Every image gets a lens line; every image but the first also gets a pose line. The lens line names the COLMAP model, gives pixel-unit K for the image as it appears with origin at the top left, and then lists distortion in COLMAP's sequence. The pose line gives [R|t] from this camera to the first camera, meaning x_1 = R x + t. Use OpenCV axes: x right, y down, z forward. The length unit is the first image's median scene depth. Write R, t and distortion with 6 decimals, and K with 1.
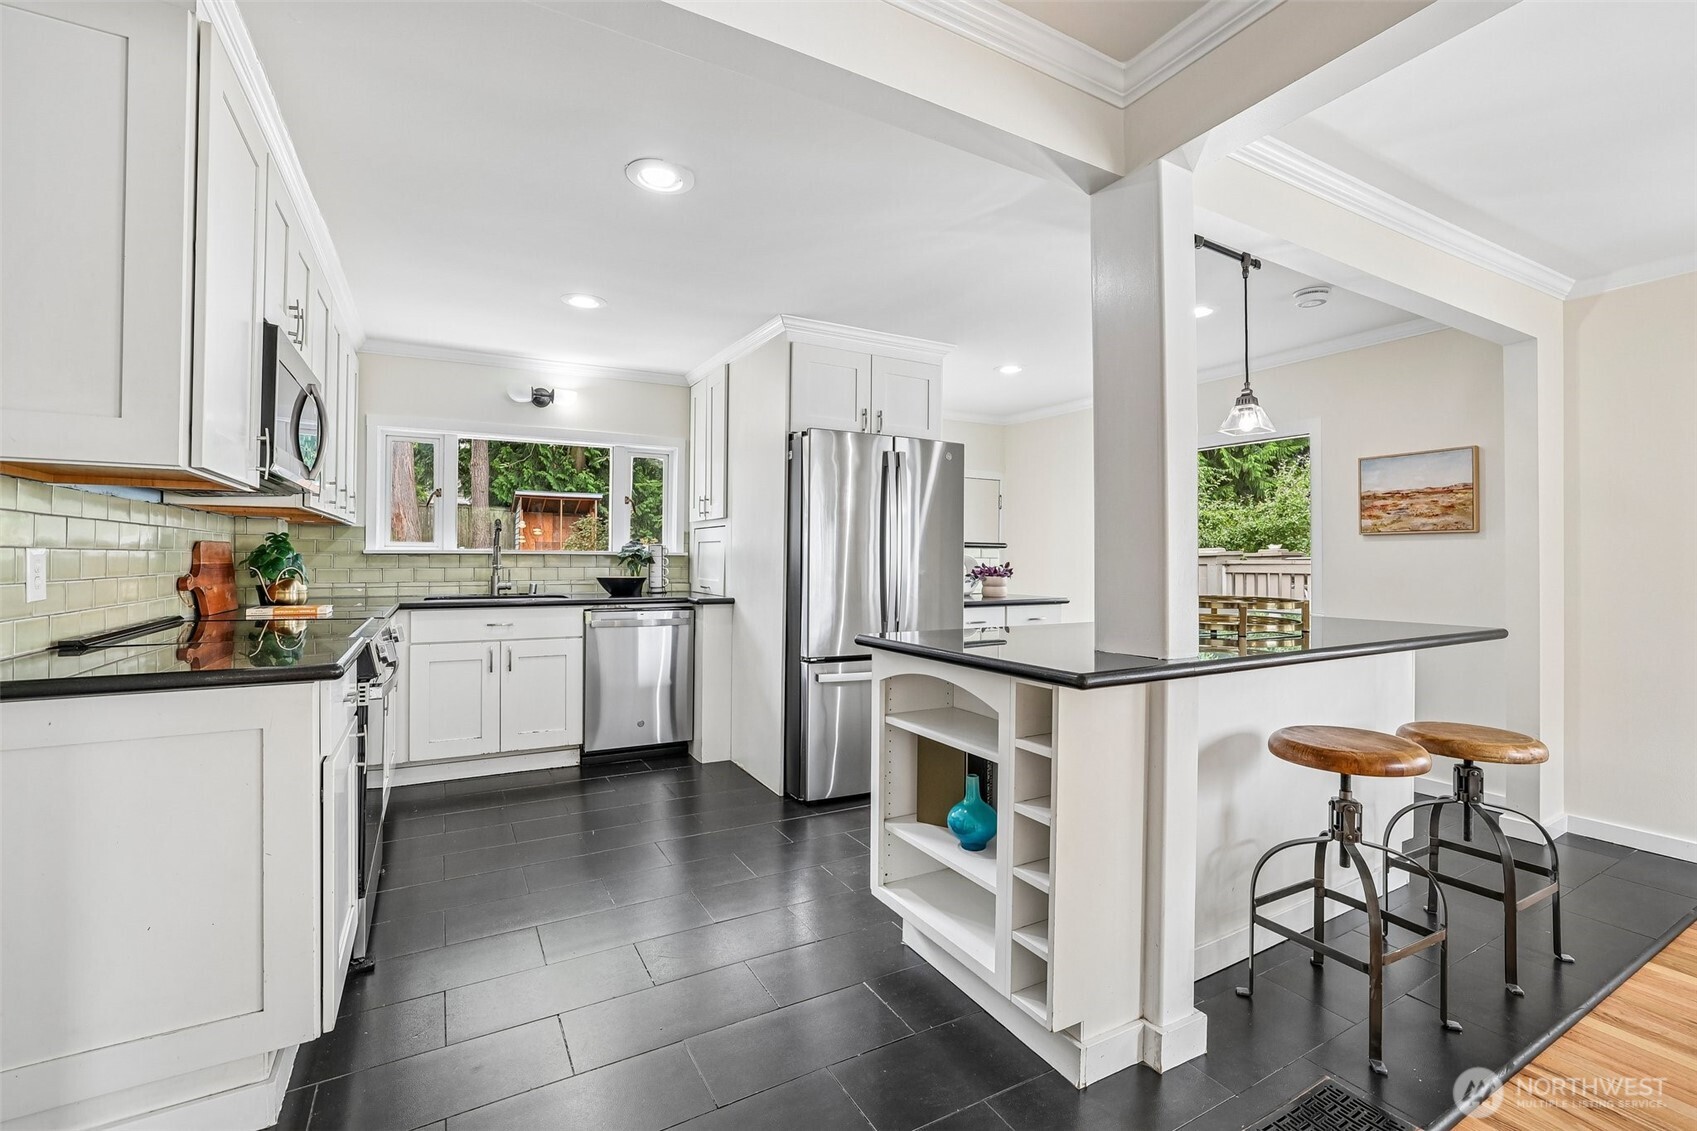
lens RADIAL K [[722.9, 0, 841.2], [0, 722.9, 557.0], [0, 0, 1]] dist [-0.020855, 0.003021]
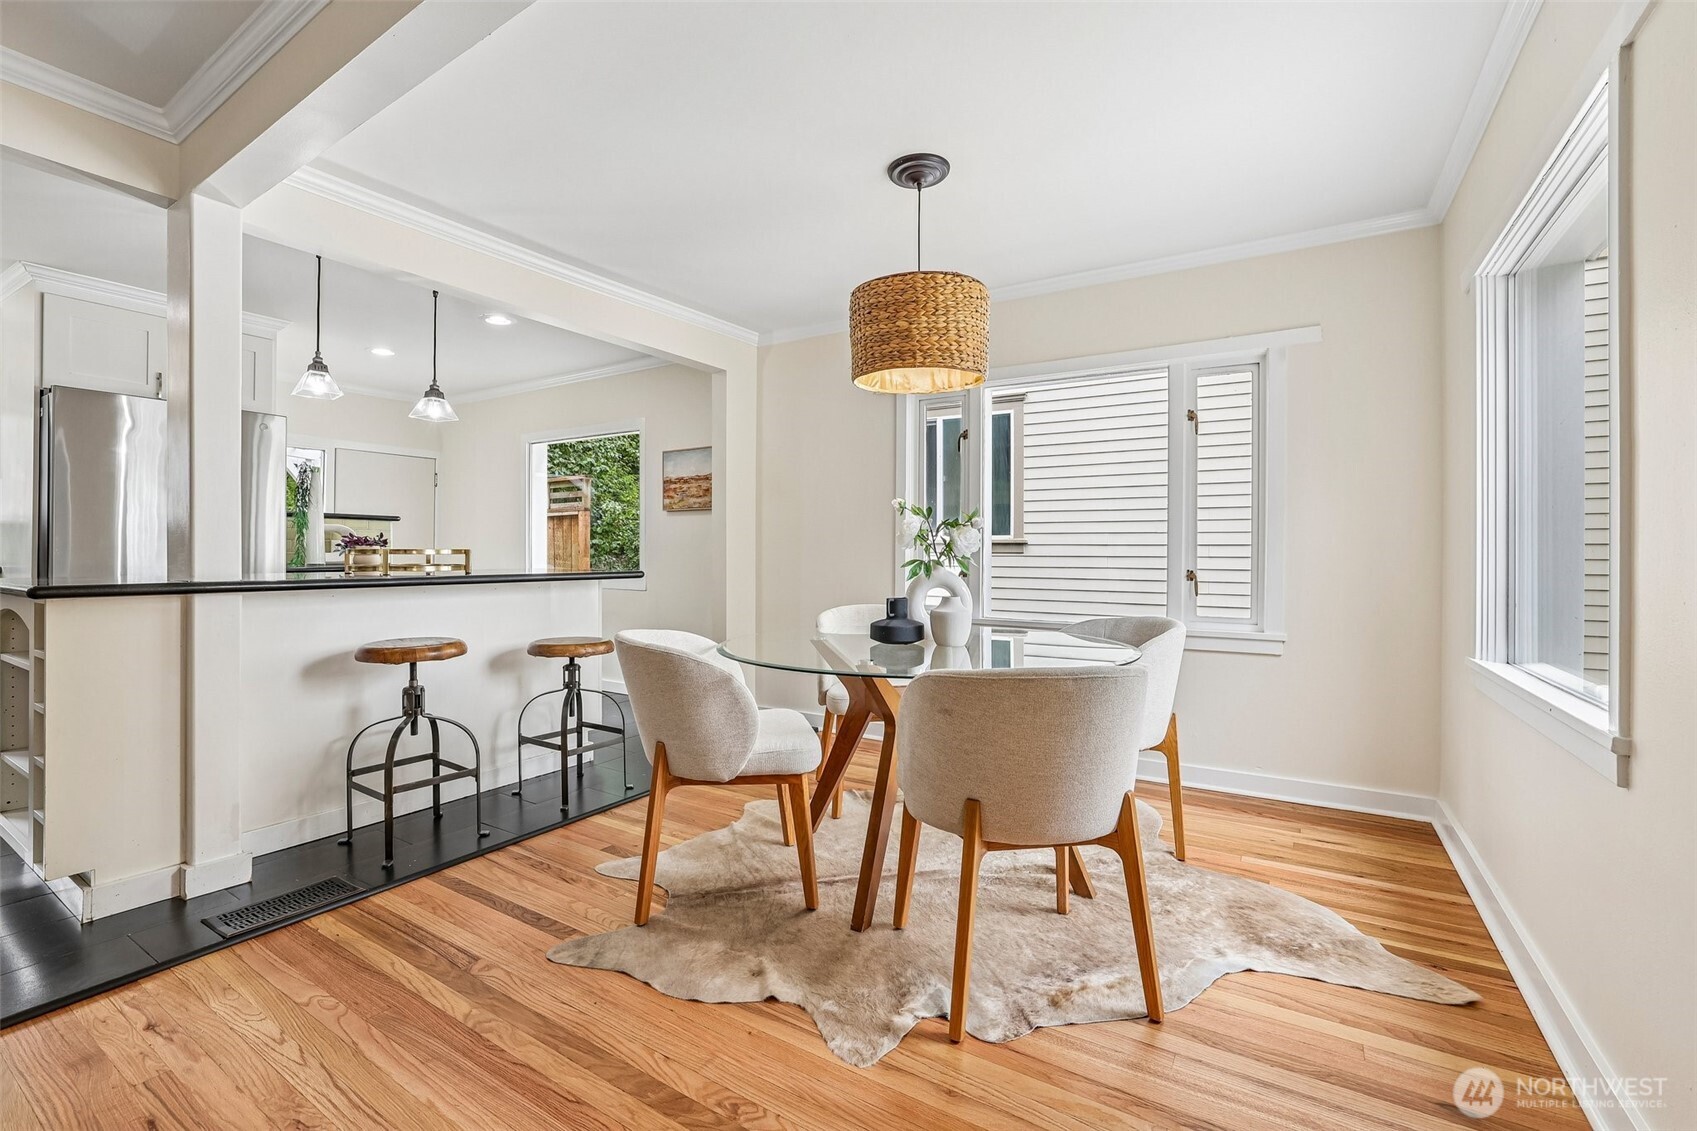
lens RADIAL K [[722.9, 0, 847.9], [0, 722.9, 559.2], [0, 0, 1]] dist [-0.020855, 0.003021]
pose [[0.876004, -0.009529, 0.482209, 0.418700], [0.001765, 0.999861, 0.016552, 0.038570], [-0.482300, -0.013649, 0.875900, -0.332523]]
